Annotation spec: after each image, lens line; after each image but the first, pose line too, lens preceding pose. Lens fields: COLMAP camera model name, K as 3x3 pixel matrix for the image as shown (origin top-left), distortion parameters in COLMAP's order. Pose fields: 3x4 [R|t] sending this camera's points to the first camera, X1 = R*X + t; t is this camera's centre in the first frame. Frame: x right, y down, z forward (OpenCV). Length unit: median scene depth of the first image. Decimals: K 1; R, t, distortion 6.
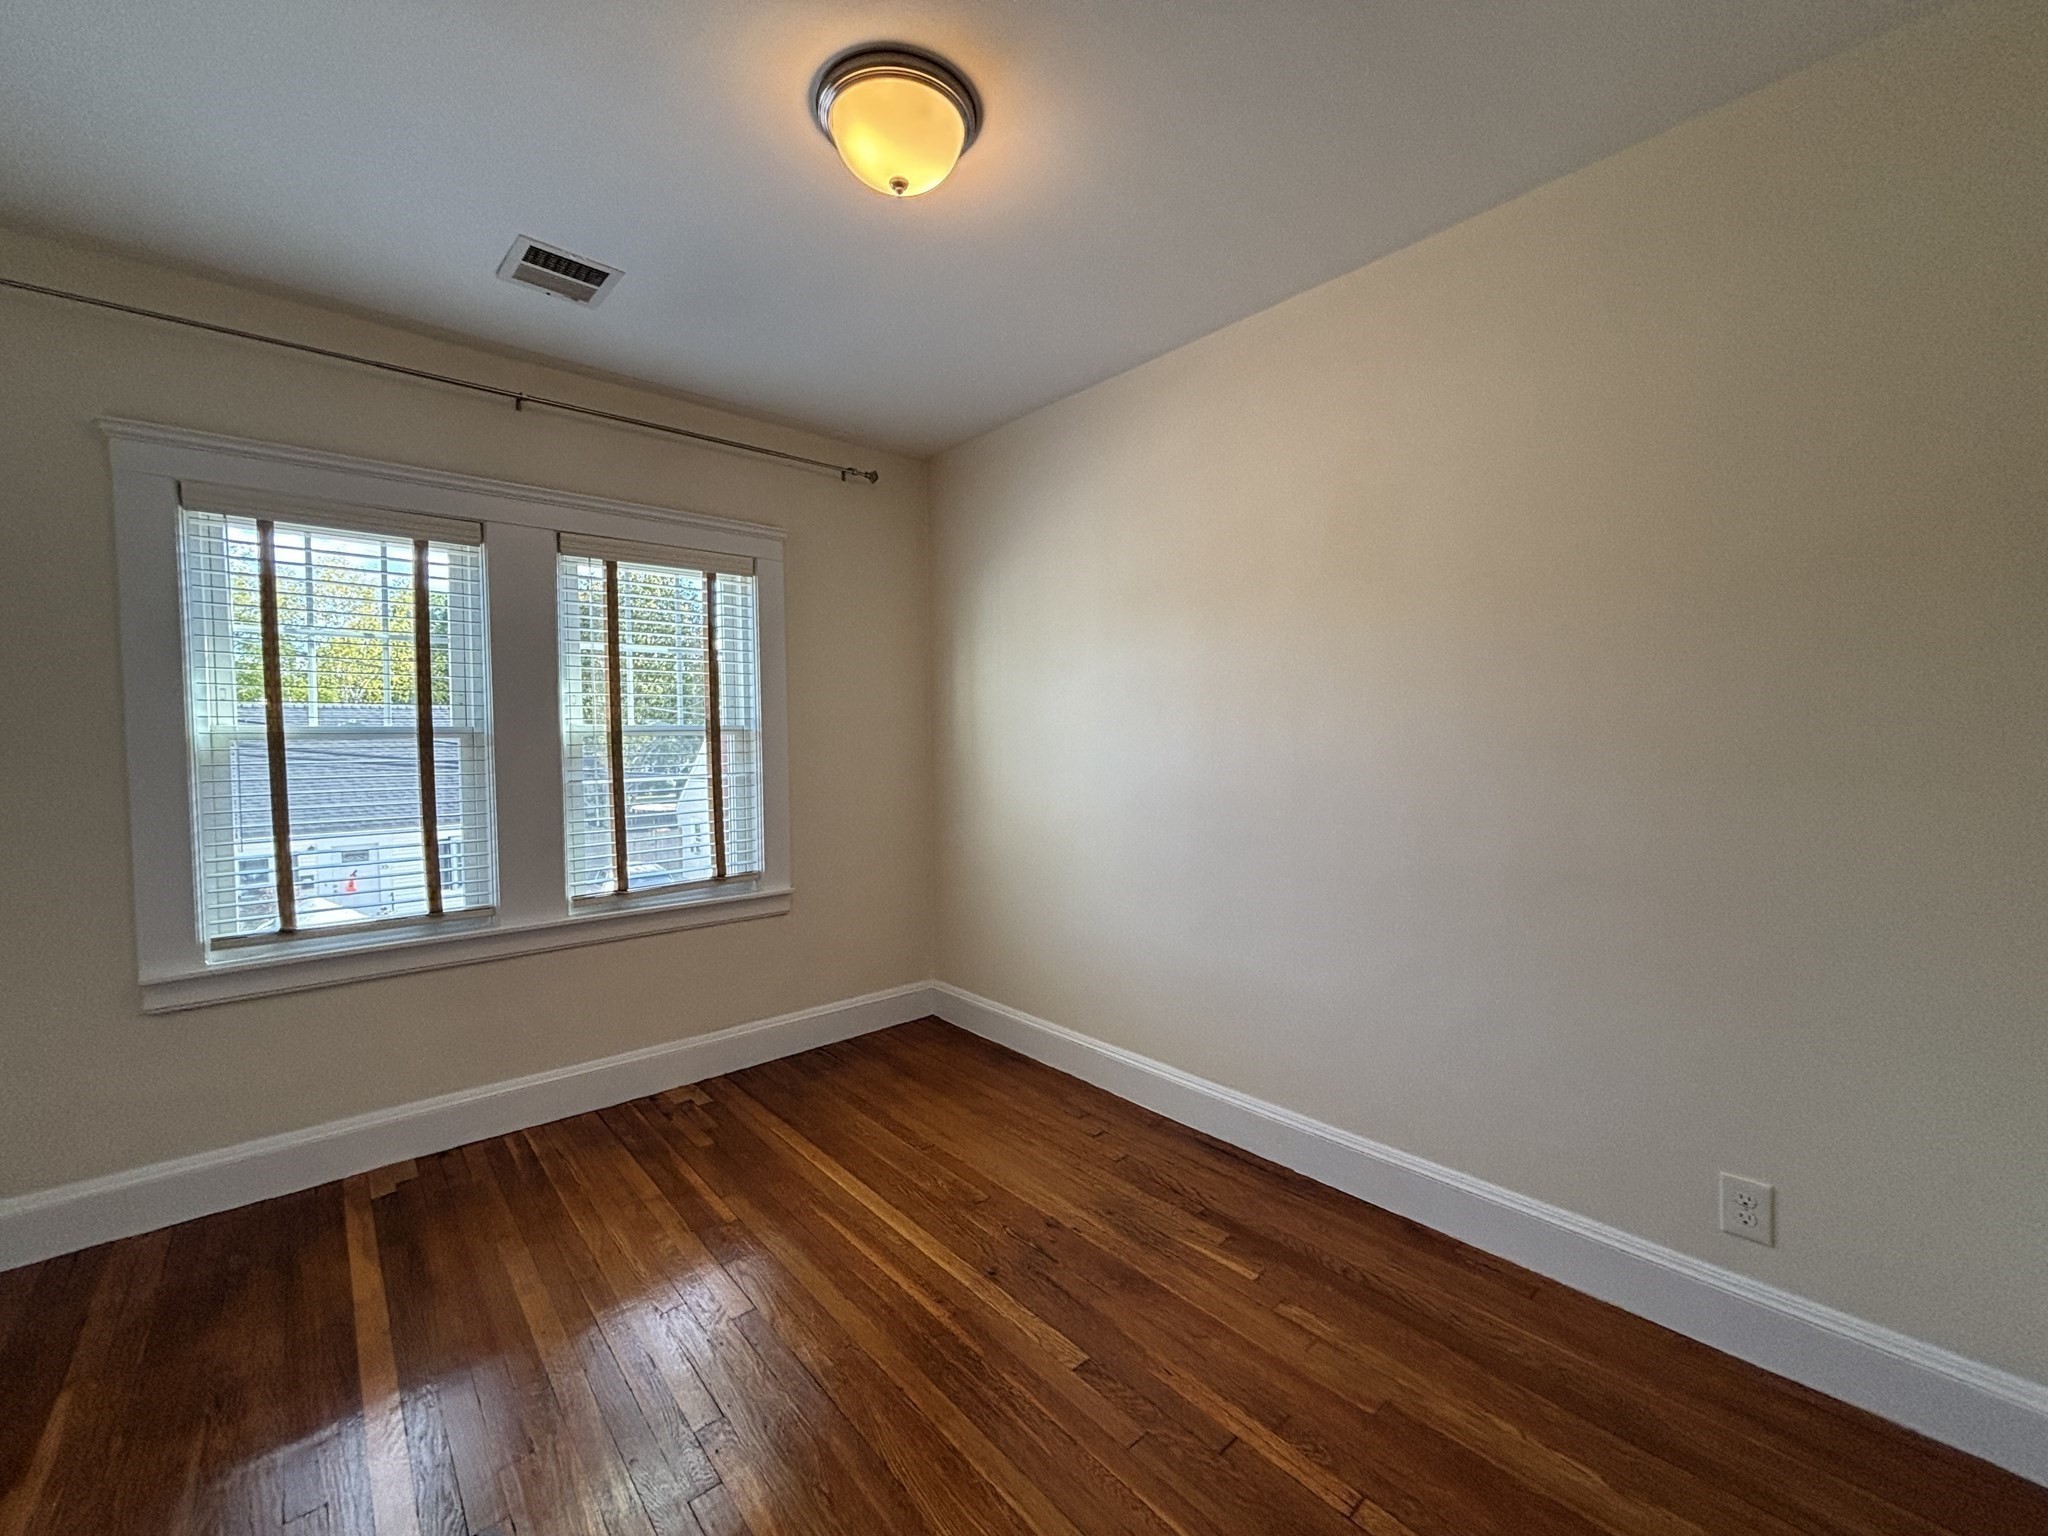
lens RADIAL K [[828.5, 0, 1014.1], [0, 828.5, 767.1], [0, 0, 1]] dist [0.018150, 0.000308]
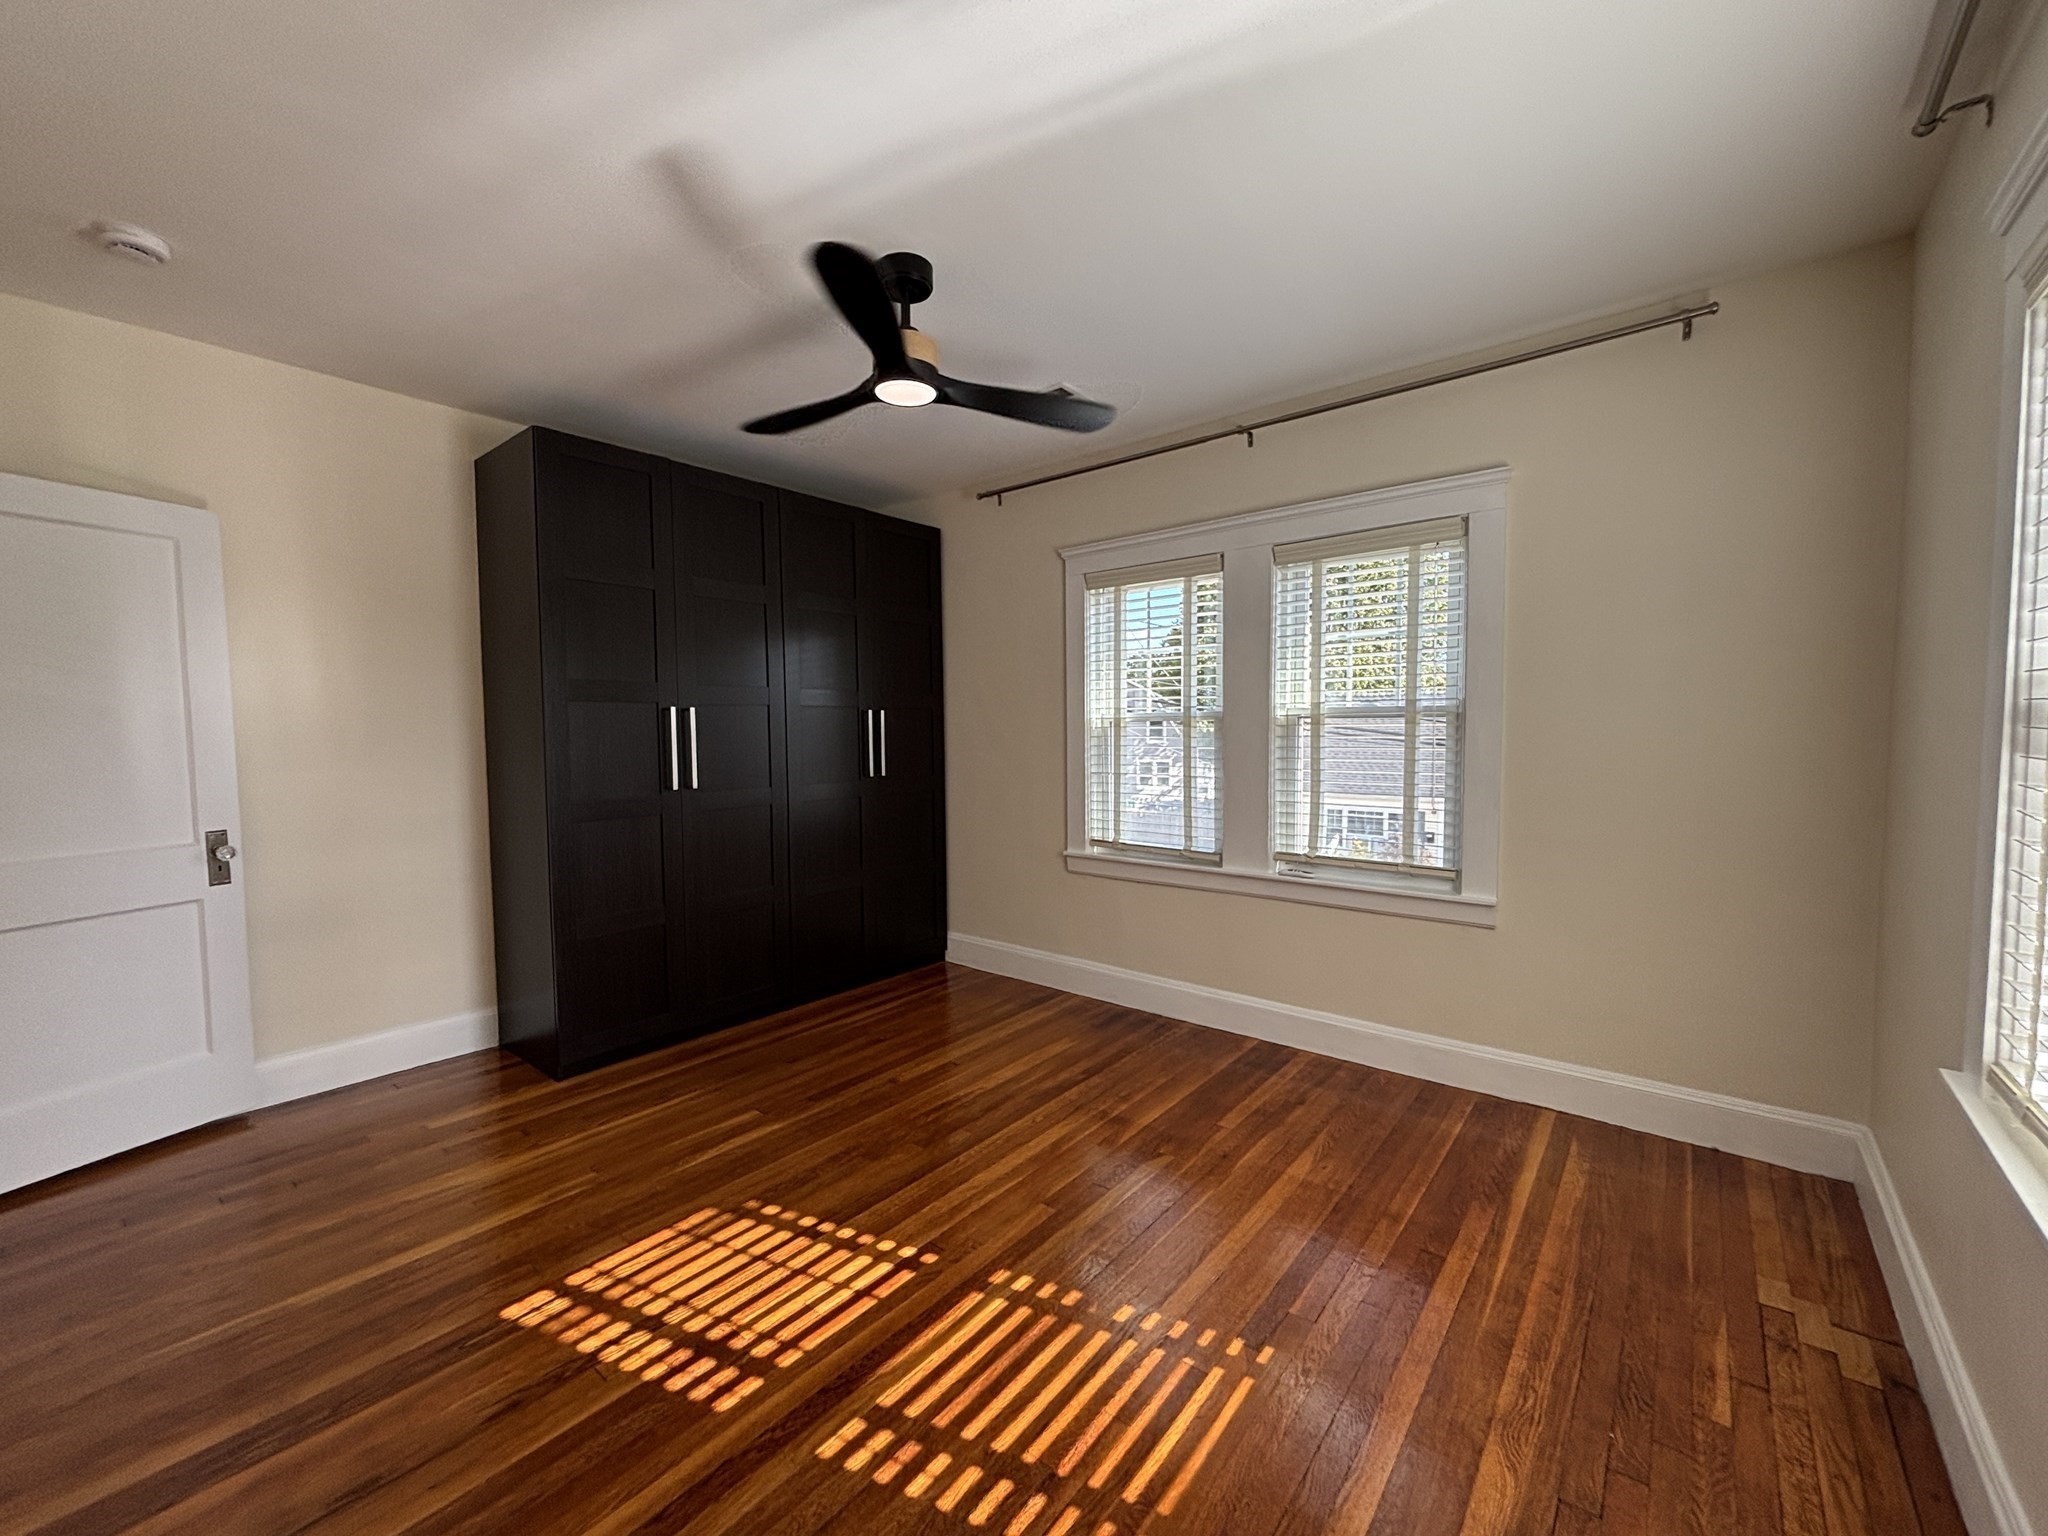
lens RADIAL K [[835.9, 0, 1037.4], [0, 835.9, 767.4], [0, 0, 1]] dist [0.016140, -0.000133]
pose [[0.195391, 0.064968, -0.978571, 0.551317], [-0.039140, 0.997525, 0.058411, -0.025187], [0.979944, 0.026888, 0.197450, 0.435804]]
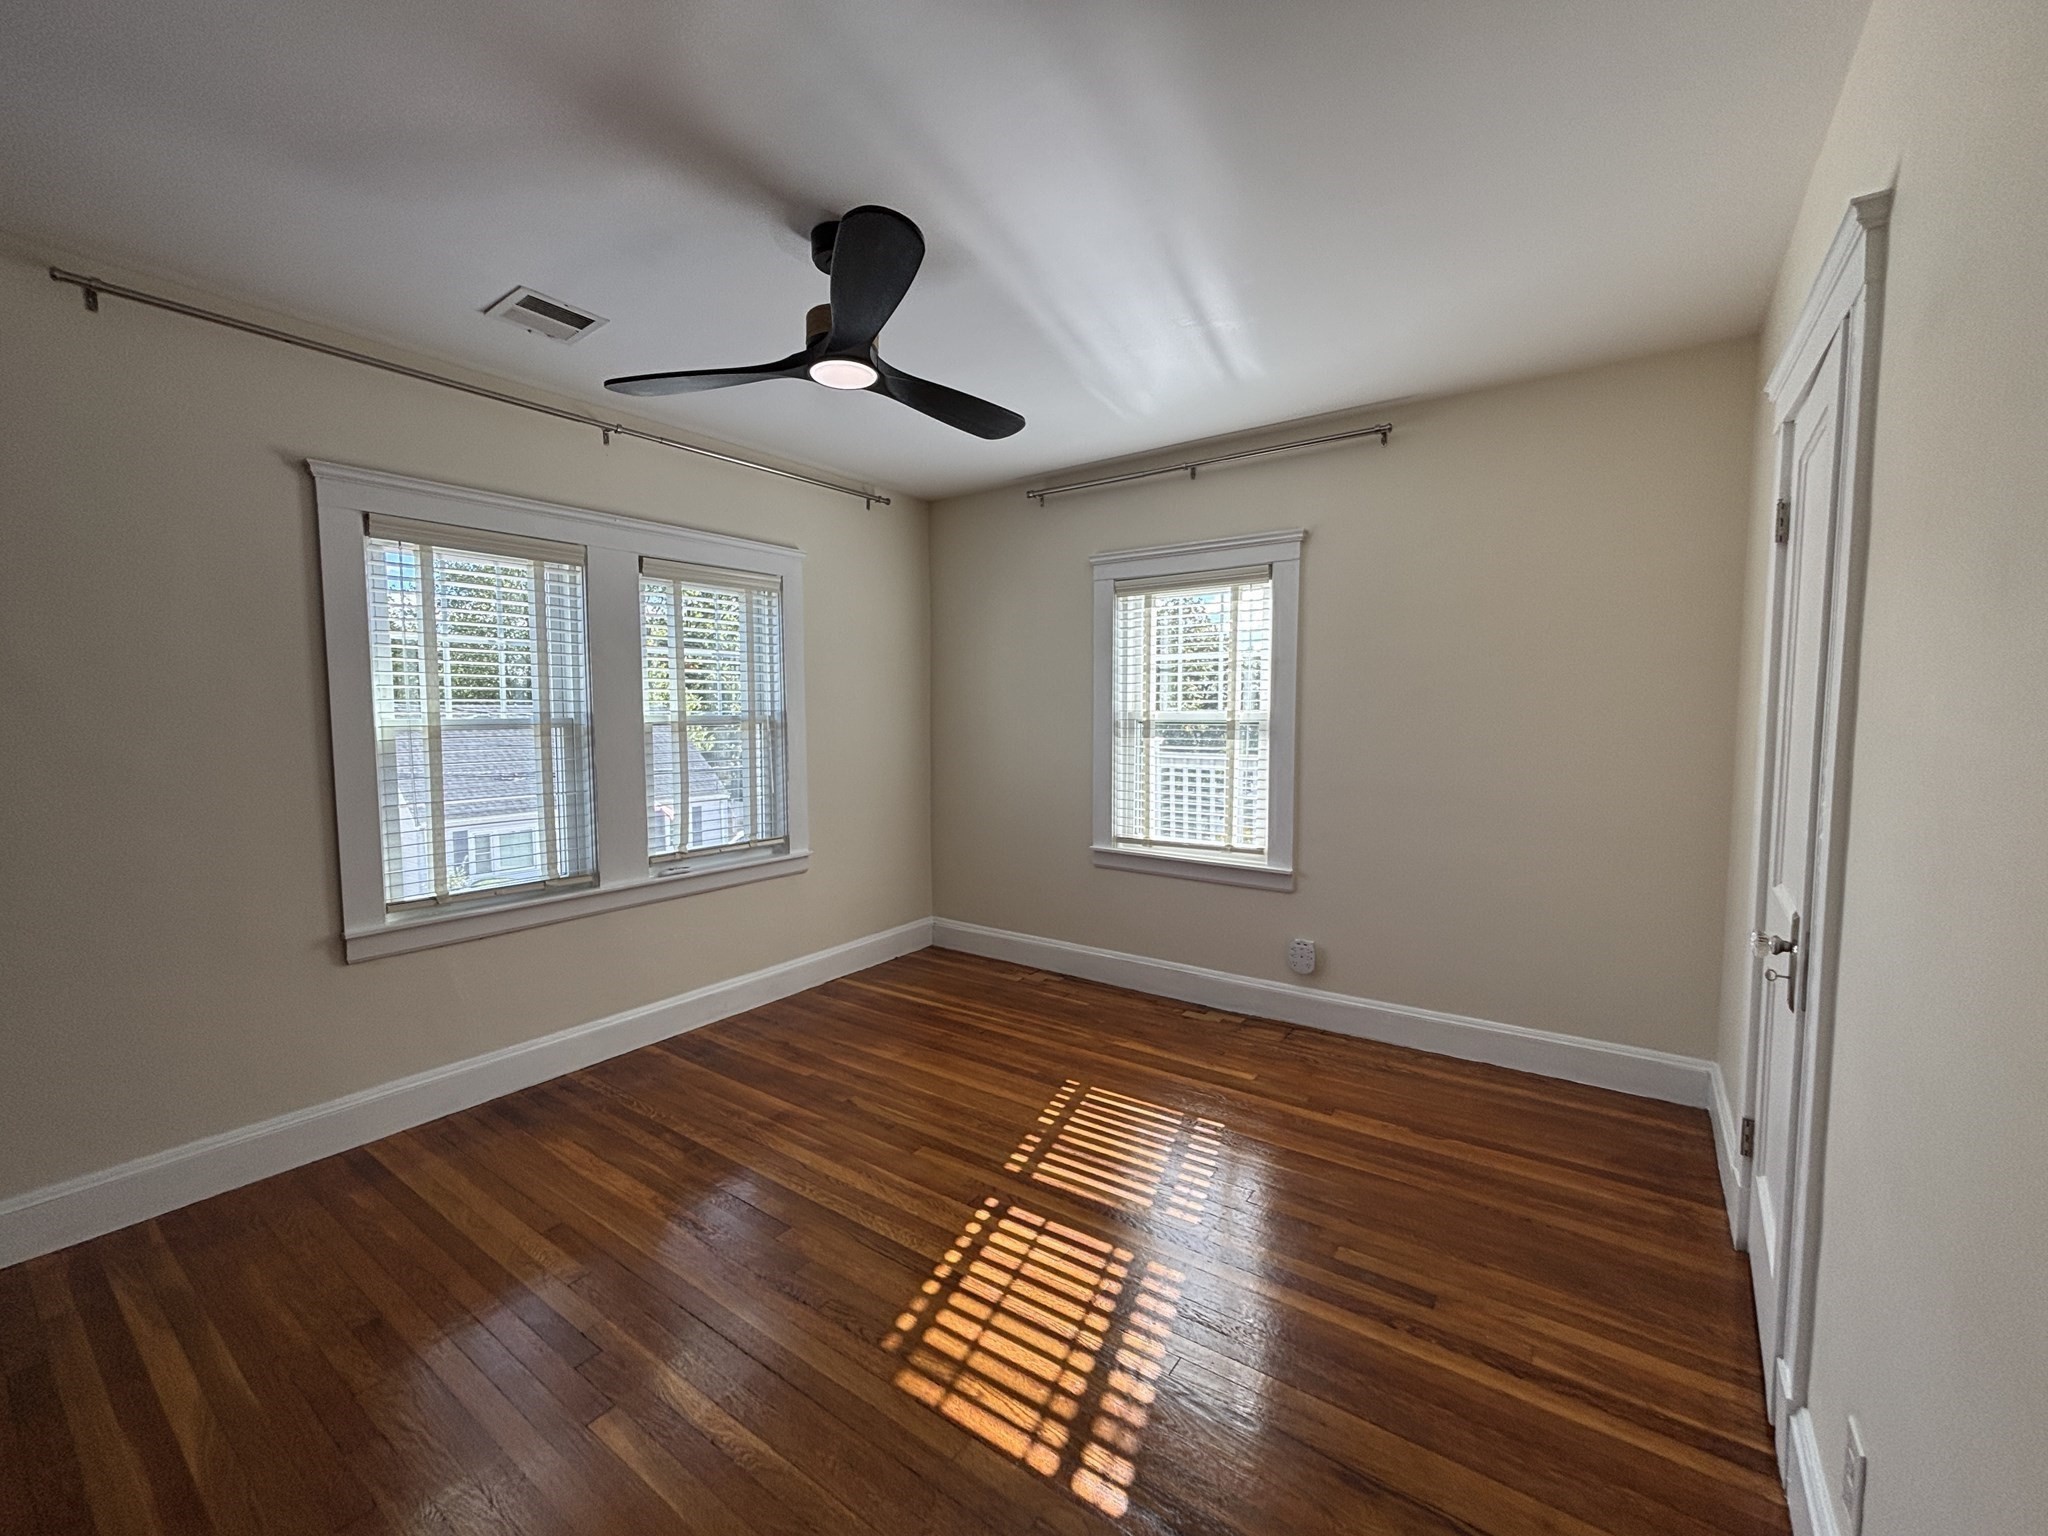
lens RADIAL K [[794.9, 0, 1024.0], [0, 794.9, 768.0], [0, 0, 1]] dist [-0.016535, 0.000046]
pose [[0.972476, -0.018517, 0.232265, -0.273347], [0.015418, 0.999766, 0.015151, 0.013327], [-0.232491, -0.011153, 0.972535, -0.232658]]
